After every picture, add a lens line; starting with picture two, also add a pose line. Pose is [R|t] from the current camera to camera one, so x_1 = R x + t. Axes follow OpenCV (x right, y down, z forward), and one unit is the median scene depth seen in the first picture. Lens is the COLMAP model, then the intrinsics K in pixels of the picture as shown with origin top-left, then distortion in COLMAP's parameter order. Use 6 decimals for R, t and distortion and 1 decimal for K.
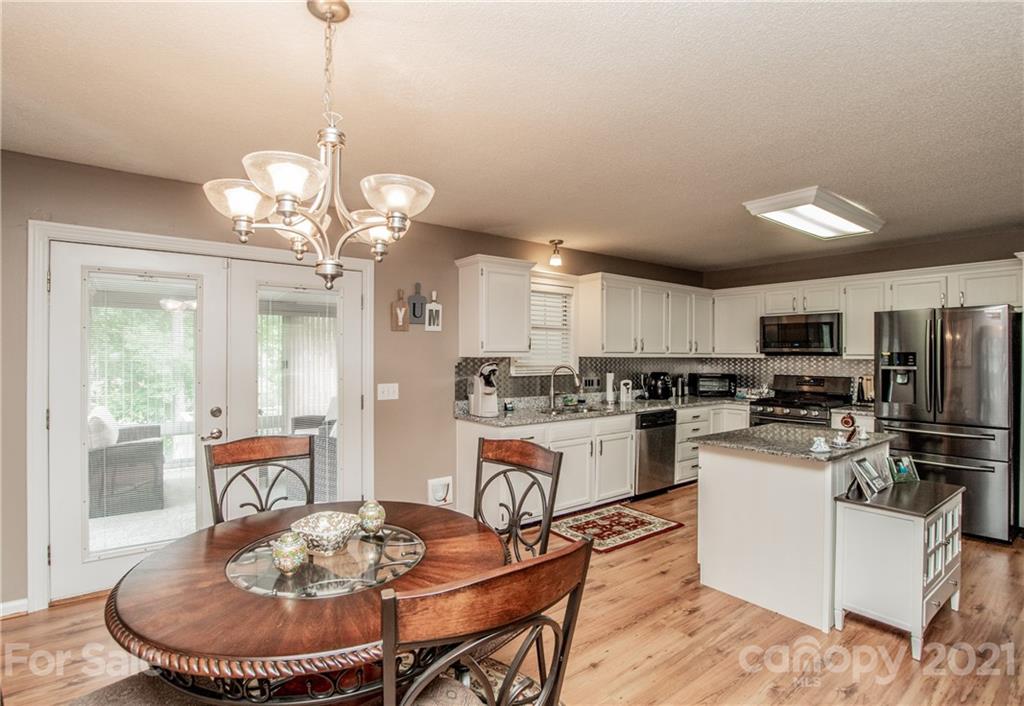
lens RADIAL K [[494.3, 0, 497.9], [0, 494.3, 353.5], [0, 0, 1]] dist [-0.019327, 0.000127]
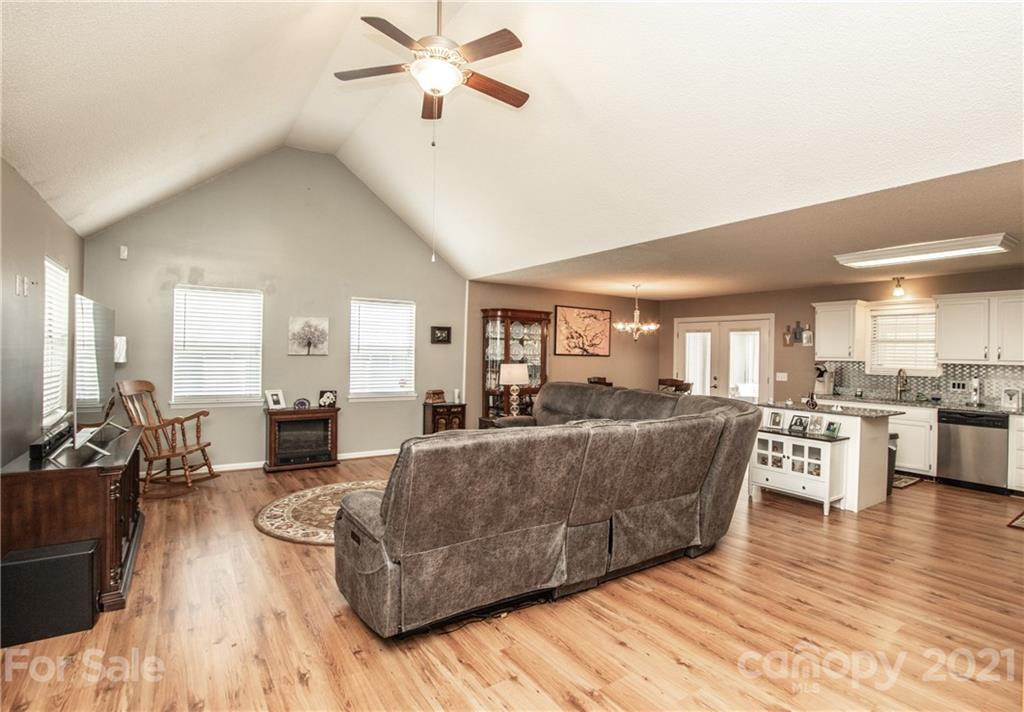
lens RADIAL K [[520.4, 0, 535.2], [0, 520.4, 350.9], [0, 0, 1]] dist [-0.006010, -0.000111]
pose [[-0.038883, -0.011997, -0.999172, 1.523195], [-0.017962, 0.999775, -0.011305, 0.010063], [0.999082, 0.017508, -0.039090, 0.058402]]
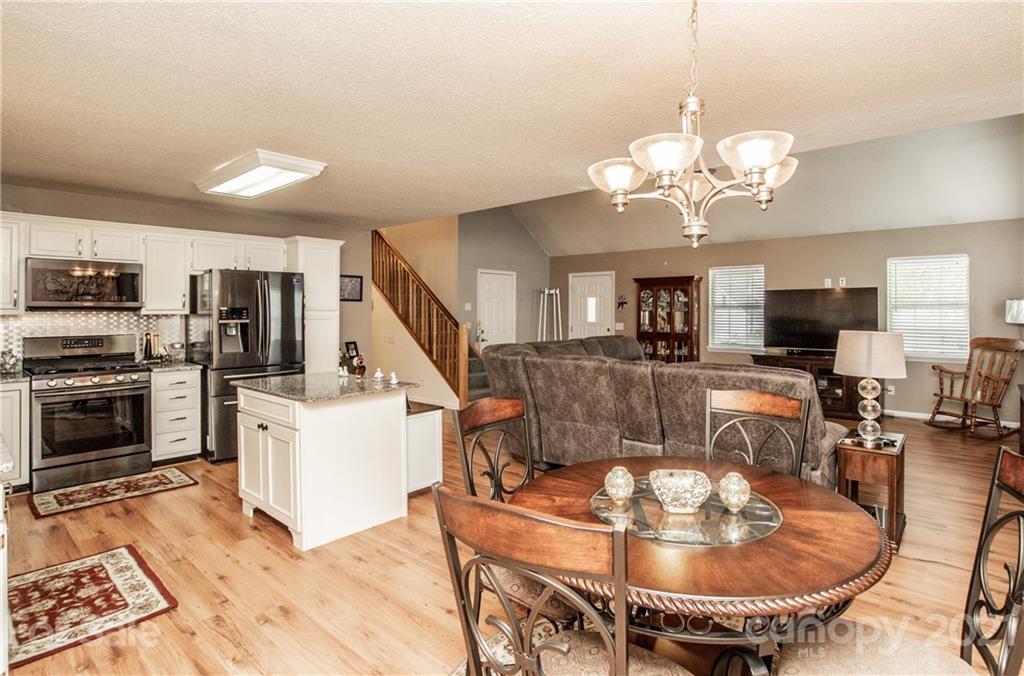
lens RADIAL K [[512.3, 0, 561.5], [0, 512.3, 317.9], [0, 0, 1]] dist [-0.033214, 0.003143]
pose [[-0.236262, -0.019879, 0.971486, -0.399845], [-0.001528, 0.999797, 0.020086, -0.002476], [-0.971688, 0.003261, -0.236245, 0.460977]]
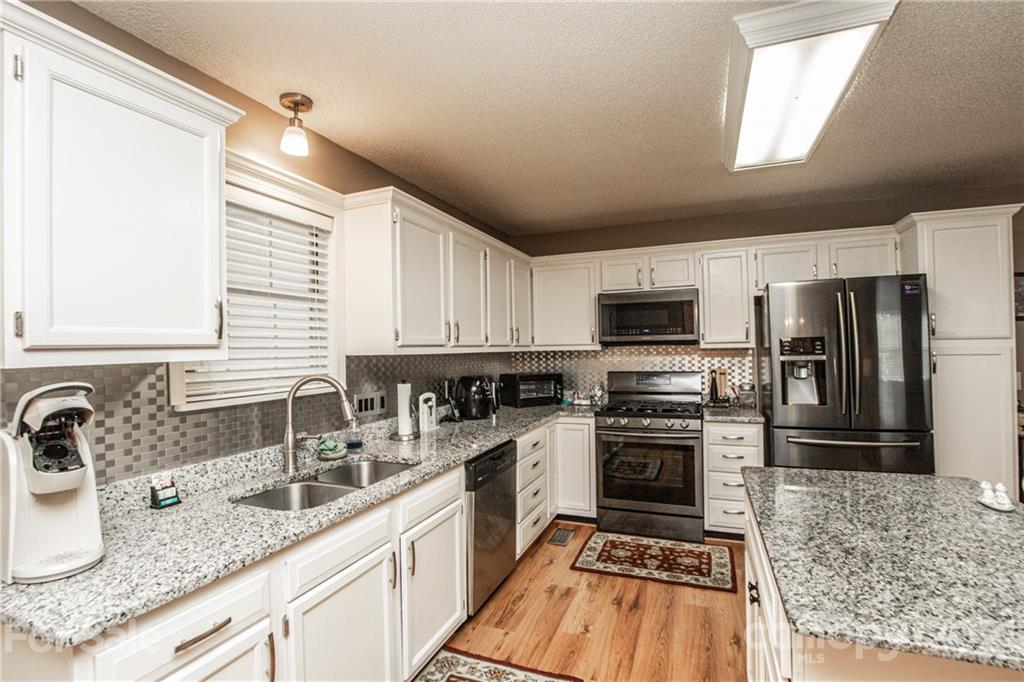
lens RADIAL K [[484.8, 0, 514.3], [0, 484.8, 339.5], [0, 0, 1]] dist [-0.021017, 0.003833]
pose [[0.854052, -0.011897, 0.520052, 0.055485], [0.022621, 0.999642, -0.014281, 0.001133], [-0.519696, 0.023961, 0.854015, 0.504869]]
